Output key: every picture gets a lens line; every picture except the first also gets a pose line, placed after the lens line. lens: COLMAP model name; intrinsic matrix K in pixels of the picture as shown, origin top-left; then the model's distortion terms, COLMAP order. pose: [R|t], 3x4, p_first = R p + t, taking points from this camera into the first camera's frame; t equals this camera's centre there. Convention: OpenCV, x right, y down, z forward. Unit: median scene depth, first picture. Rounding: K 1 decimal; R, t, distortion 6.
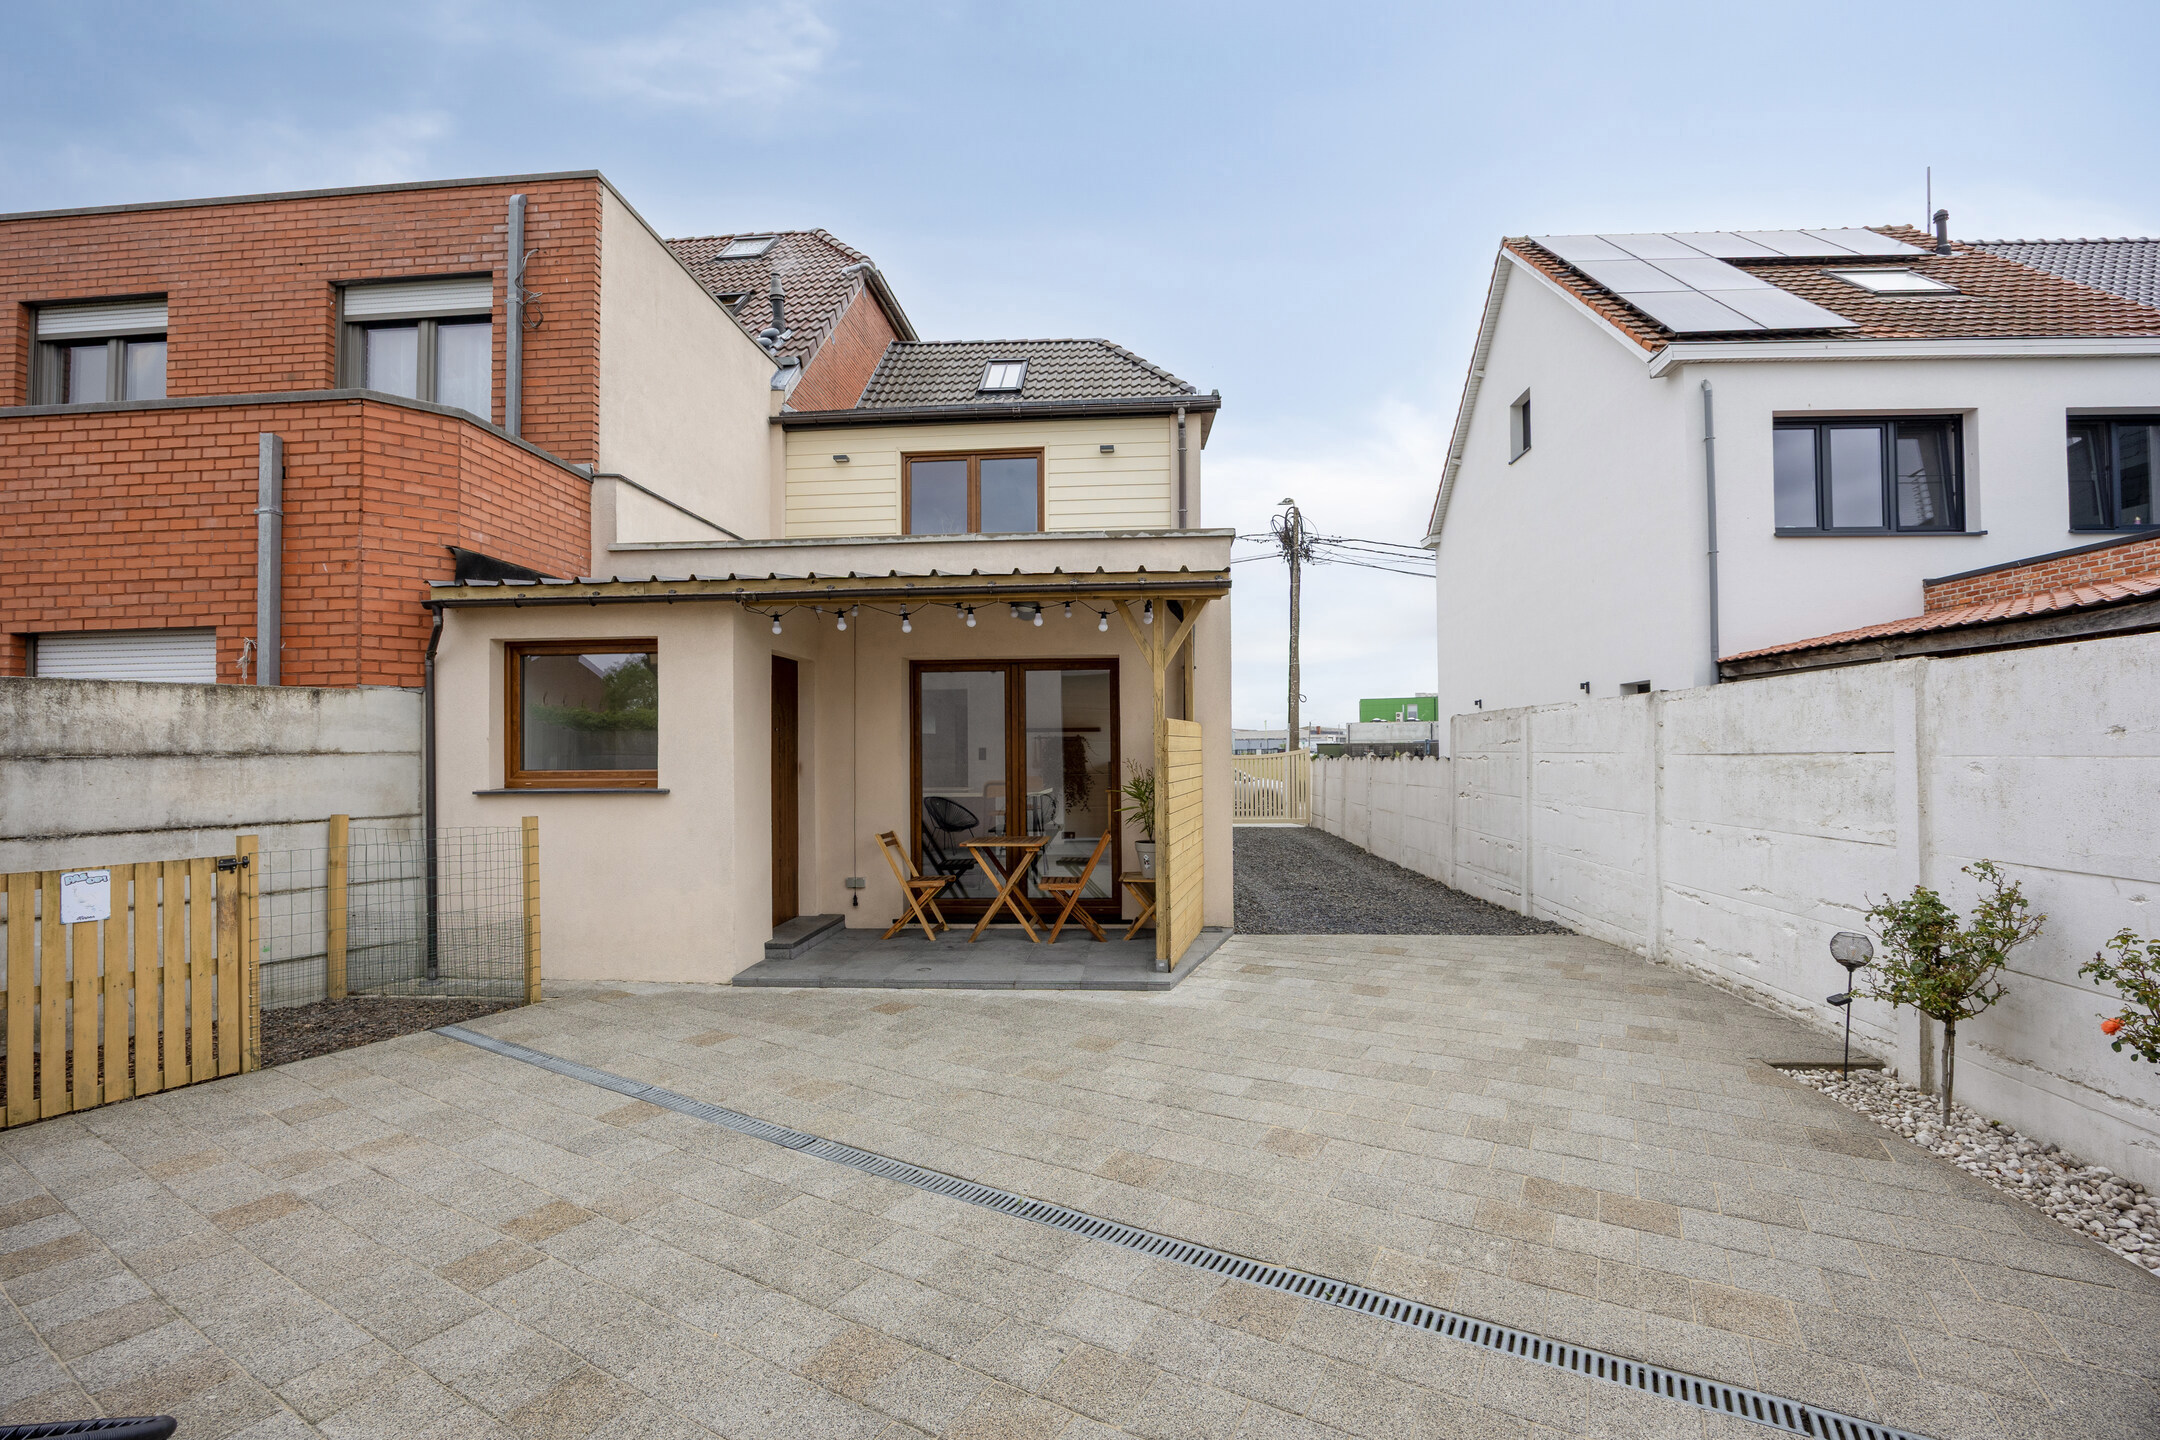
lens RADIAL K [[911.3, 0, 1105.5], [0, 911.3, 744.1], [0, 0, 1]] dist [-0.027327, 0.000256]
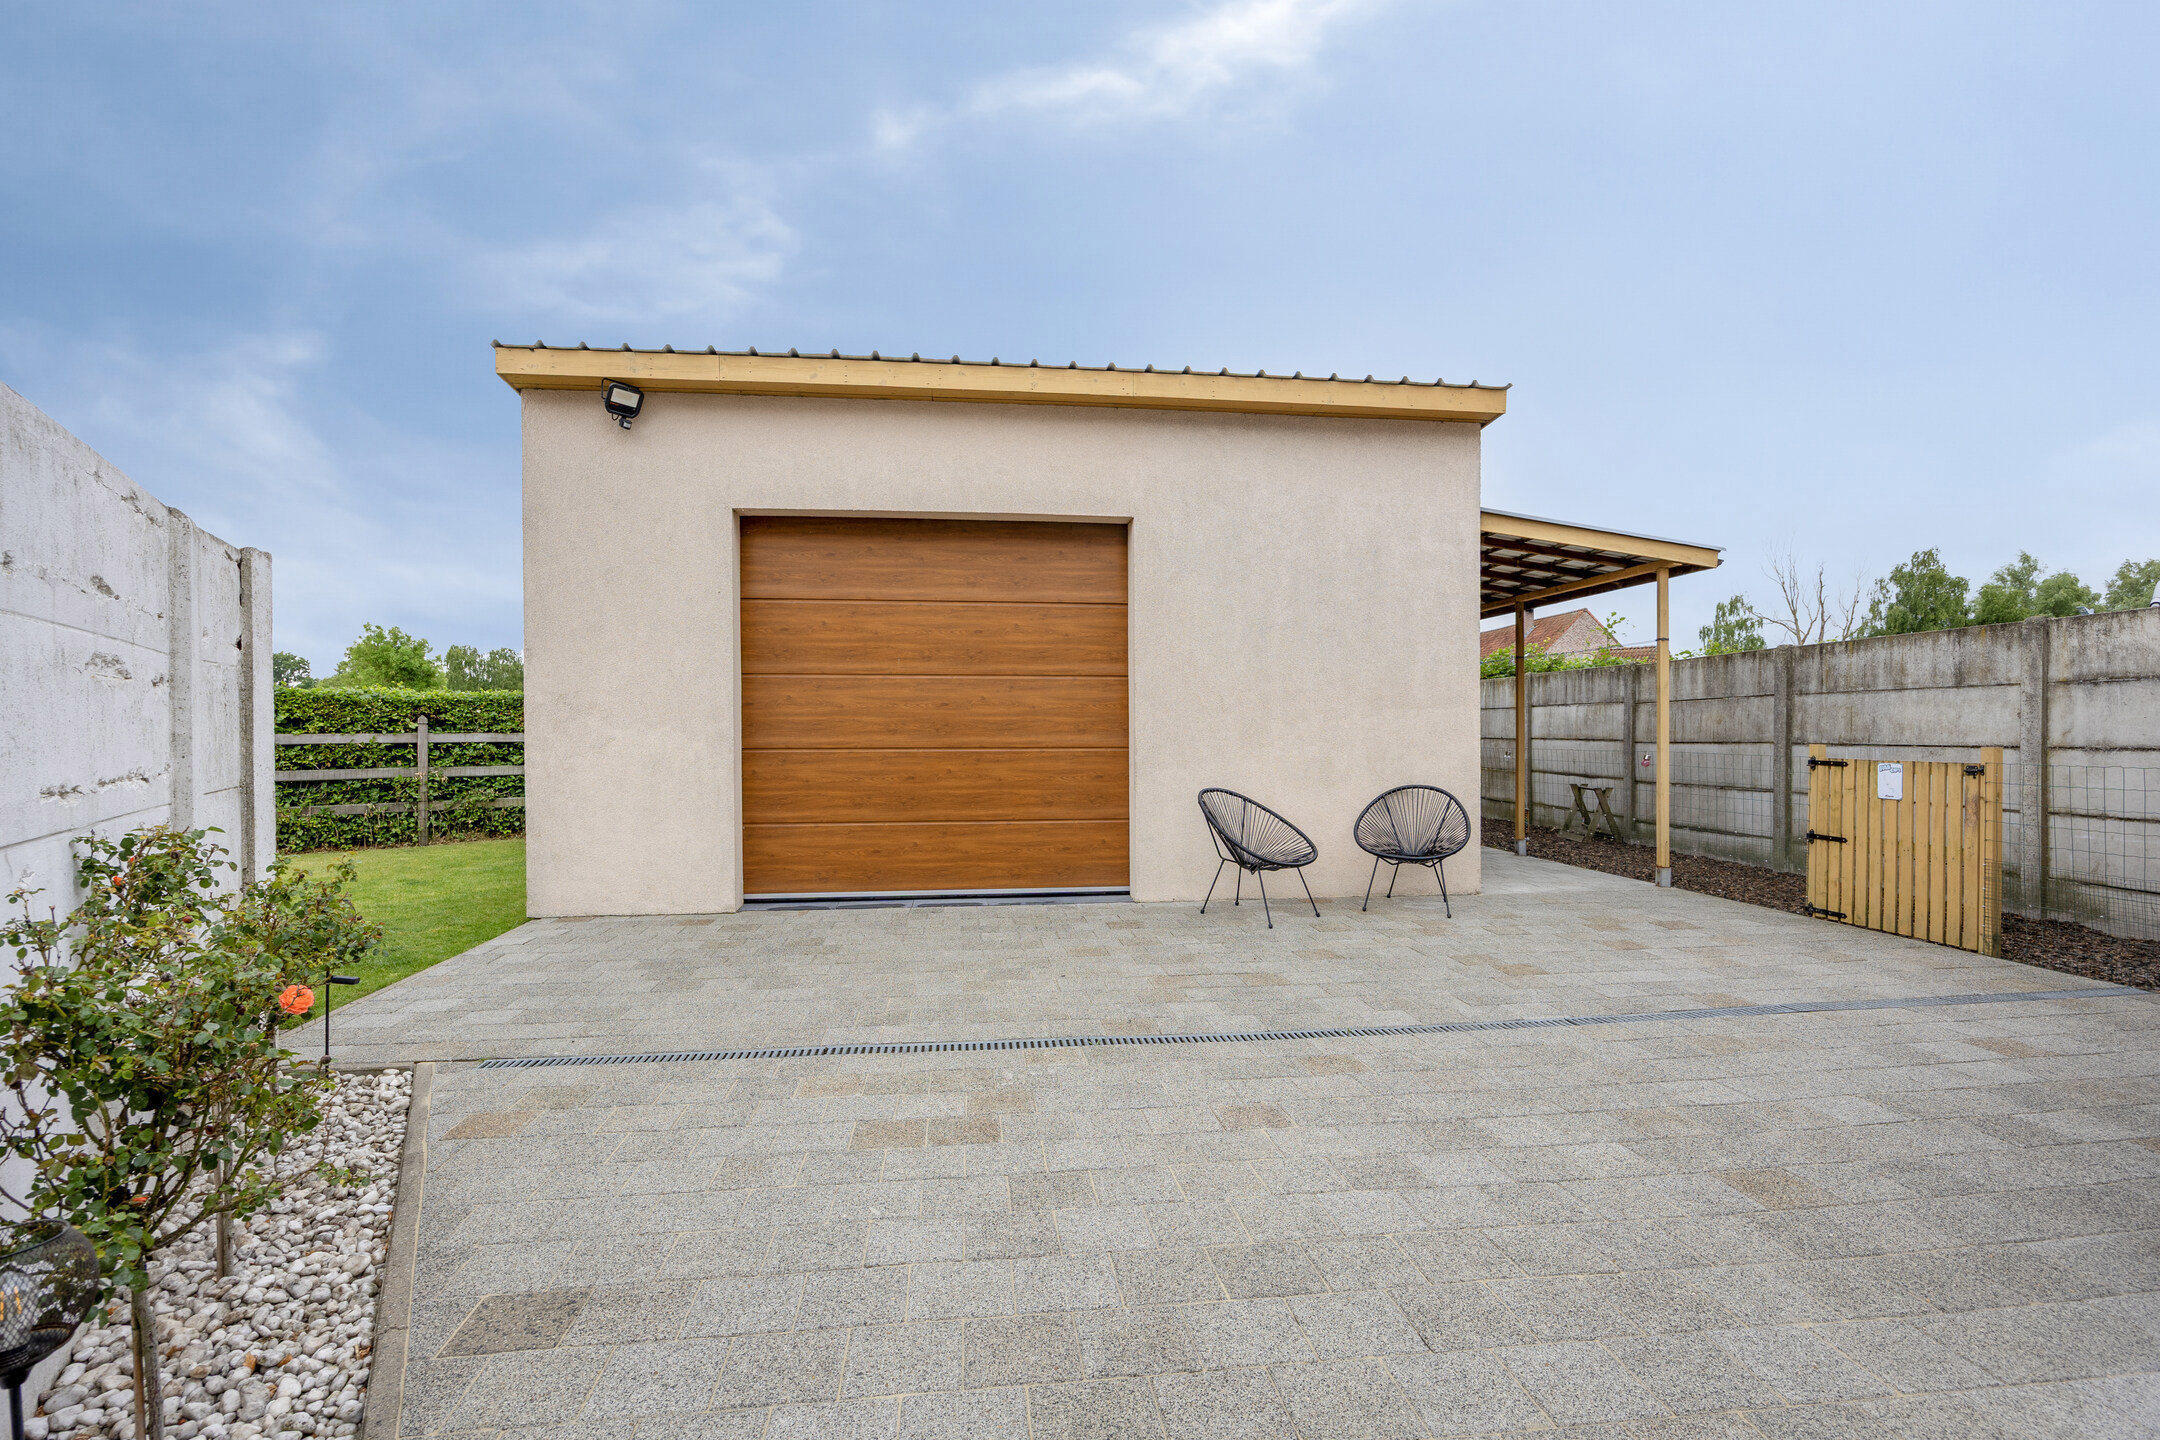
lens RADIAL K [[1010.1, 0, 1080.0], [0, 1010.1, 720.0], [0, 0, 1]] dist [-0.002669, -0.000186]
pose [[-0.810270, 0.006608, -0.586020, 0.663797], [0.010448, 0.999940, -0.003171, 0.055472], [0.585964, -0.008692, -0.810290, 1.251221]]
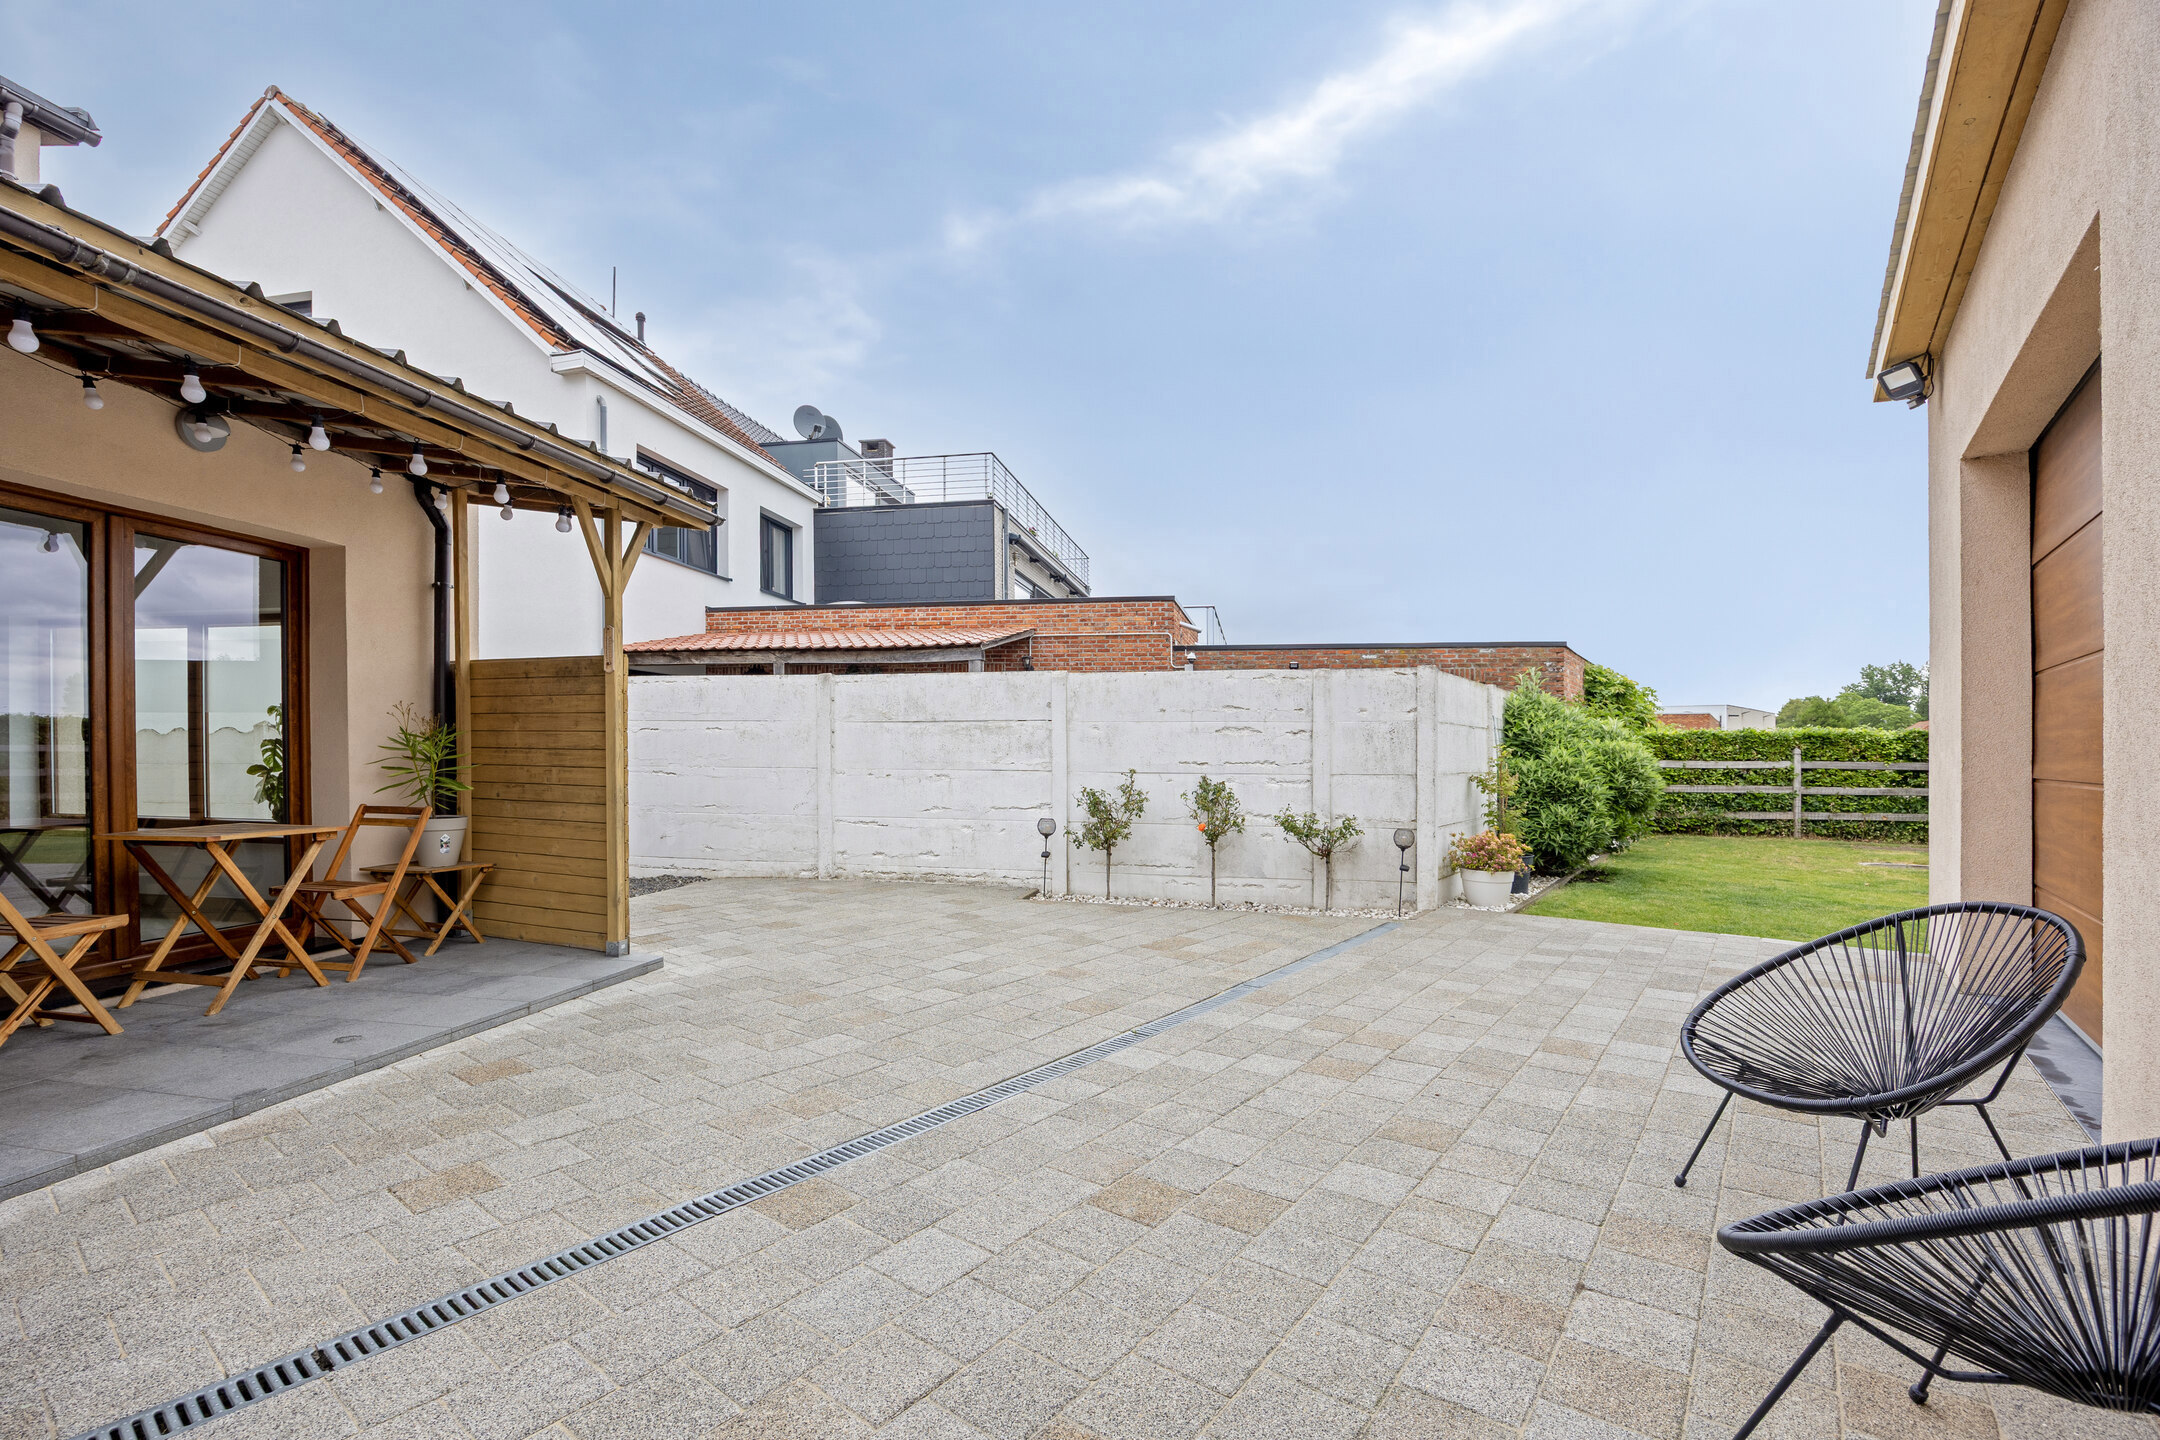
lens RADIAL K [[945.1, 0, 1080.0], [0, 945.1, 720.0], [0, 0, 1]] dist [-0.001882, -0.000198]
pose [[0.136439, 0.043533, 0.989692, -0.952734], [-0.018637, 0.998970, -0.041372, 0.079779], [-0.990473, -0.012800, 0.137109, 0.590471]]
